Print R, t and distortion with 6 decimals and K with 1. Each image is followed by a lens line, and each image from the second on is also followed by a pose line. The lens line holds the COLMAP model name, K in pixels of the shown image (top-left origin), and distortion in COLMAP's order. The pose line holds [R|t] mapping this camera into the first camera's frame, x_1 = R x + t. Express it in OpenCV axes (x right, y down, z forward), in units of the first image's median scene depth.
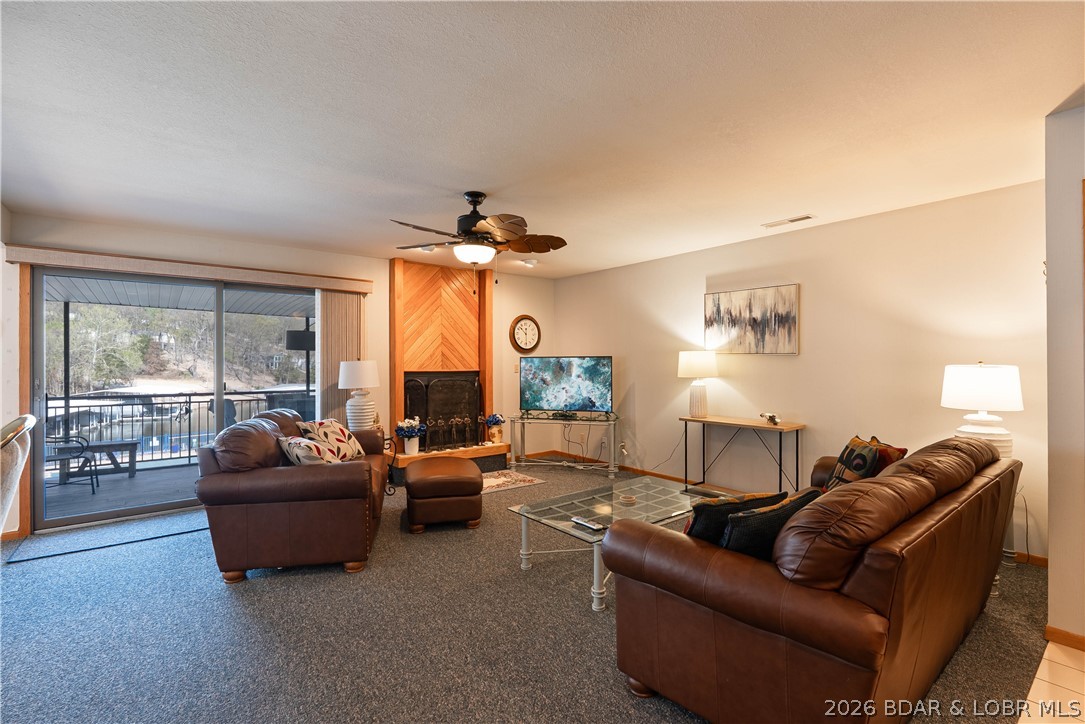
lens RADIAL K [[490.1, 0, 542.5], [0, 490.1, 362.0], [0, 0, 1]] dist [-0.003398, -0.000083]
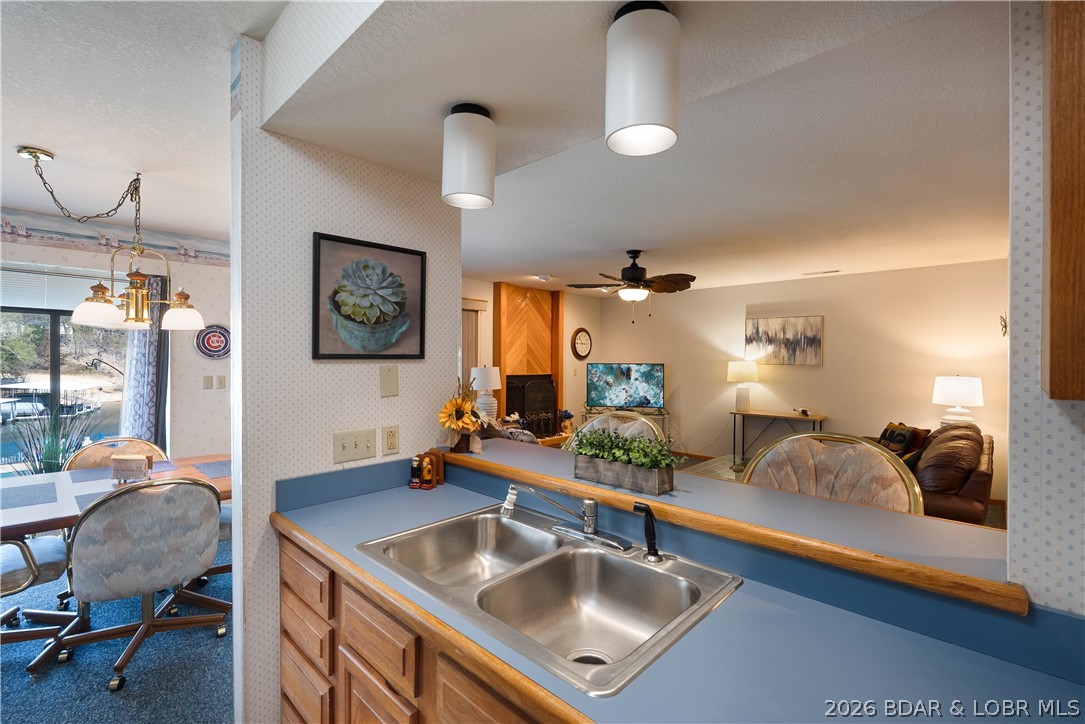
lens RADIAL K [[477.9, 0, 543.5], [0, 477.9, 361.1], [0, 0, 1]] dist [-0.005591, 0.000215]
pose [[0.989447, 0.009253, 0.144600, -0.341052], [-0.009813, 0.999947, 0.003161, -0.019224], [-0.144563, -0.004547, 0.989485, -0.174594]]
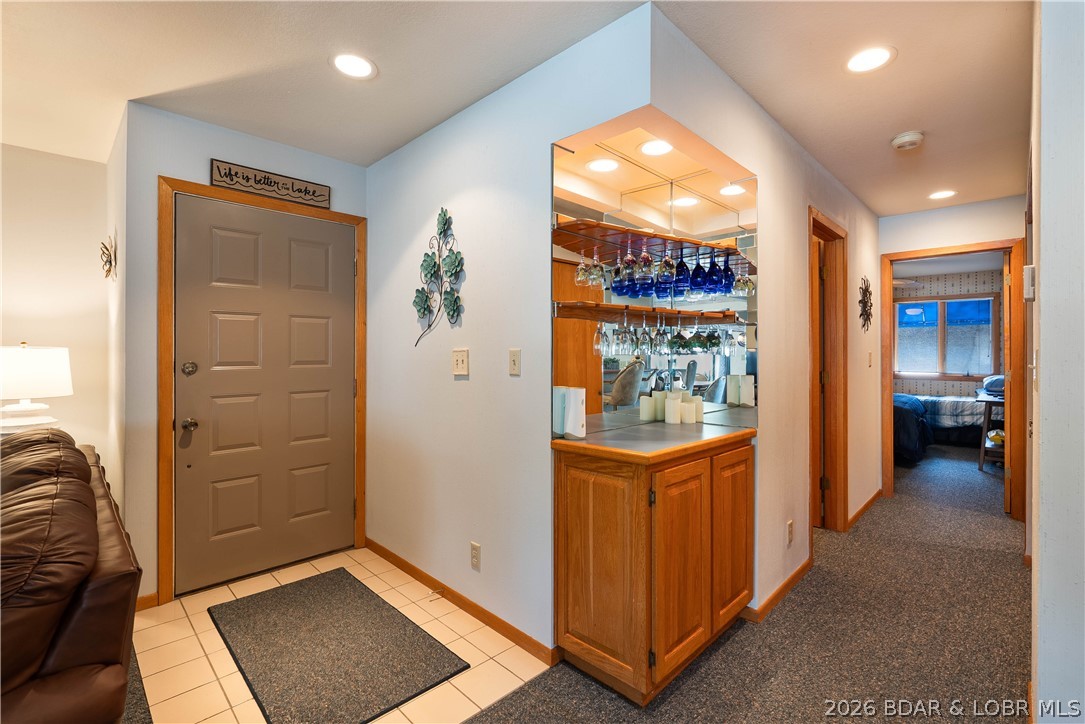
lens RADIAL K [[480.8, 0, 539.8], [0, 480.8, 351.1], [0, 0, 1]] dist [-0.003784, -0.000241]
pose [[-0.119615, 0.005862, 0.992803, -0.023956], [0.004350, 0.999976, -0.005380, 0.011941], [-0.992811, 0.003675, -0.119637, 0.102487]]
